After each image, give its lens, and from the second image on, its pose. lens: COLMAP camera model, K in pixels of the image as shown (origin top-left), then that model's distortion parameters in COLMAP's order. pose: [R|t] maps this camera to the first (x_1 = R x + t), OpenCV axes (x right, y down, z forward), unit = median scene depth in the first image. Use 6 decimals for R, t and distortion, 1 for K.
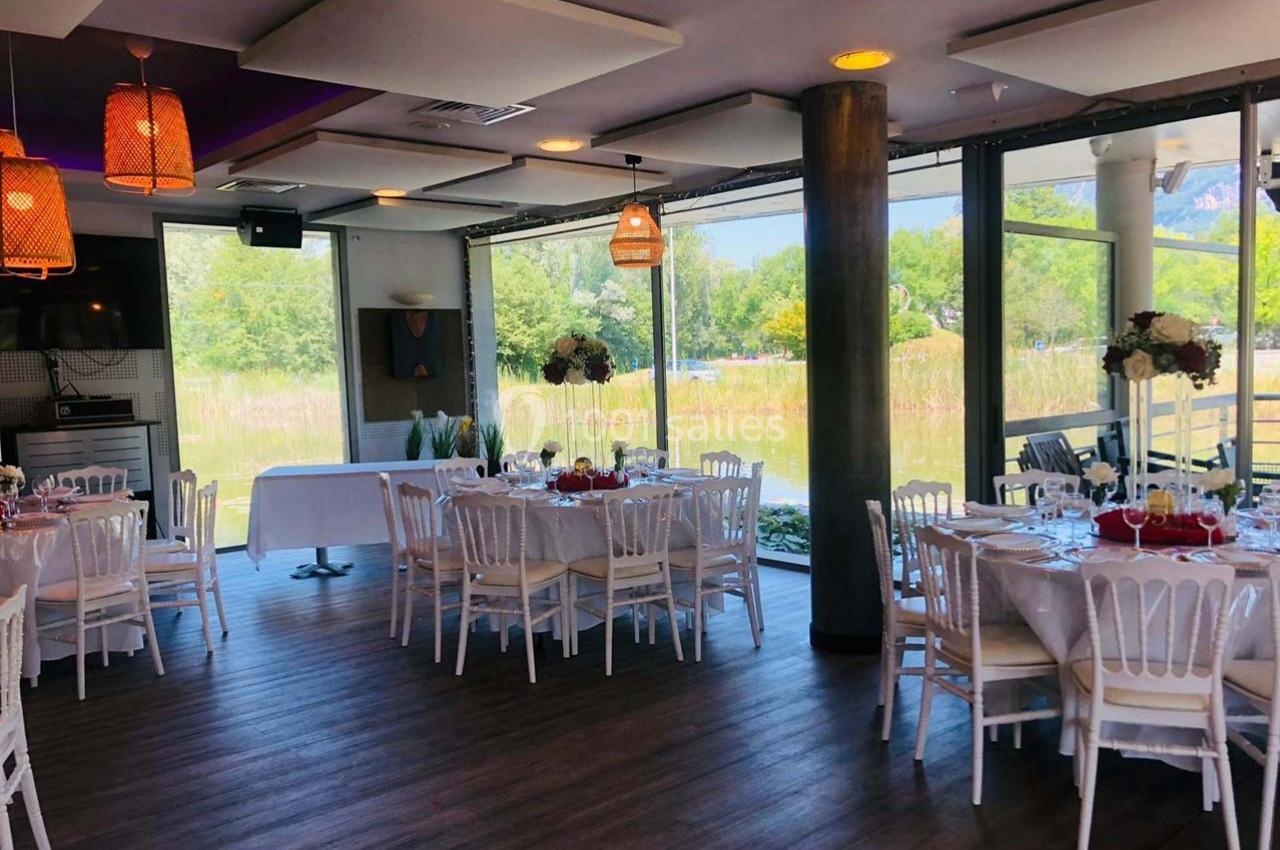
lens RADIAL K [[1070.0, 0, 640.0], [0, 1070.0, 425.0], [0, 0, 1]] dist [0.013800, 0.019112]
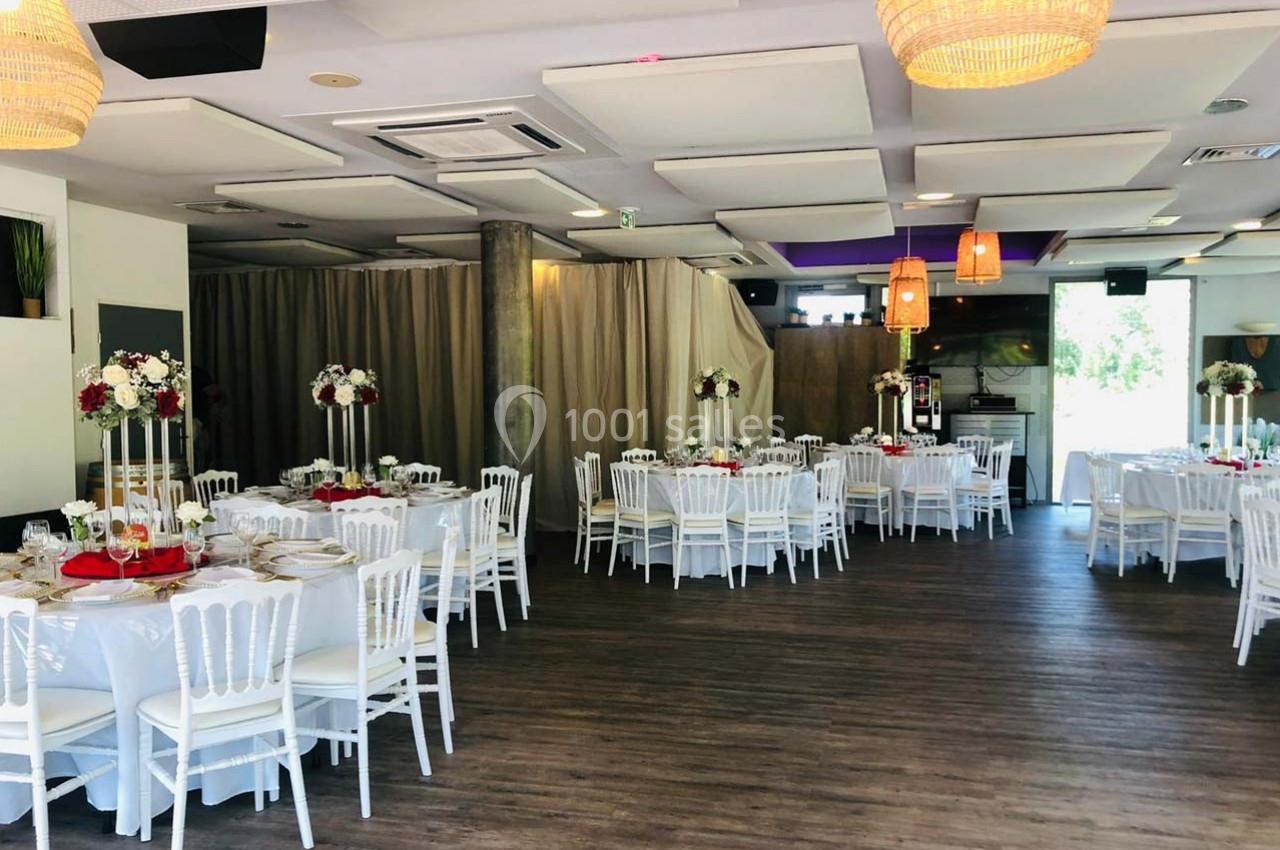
lens RADIAL K [[1070.0, 0, 640.0], [0, 1070.0, 425.0], [0, 0, 1]] dist [0.013800, 0.019112]
pose [[0.542764, 0.063124, -0.837510, 0.549542], [-0.067716, 0.997214, 0.031276, 0.004833], [0.837151, 0.039738, 0.545526, -0.331616]]
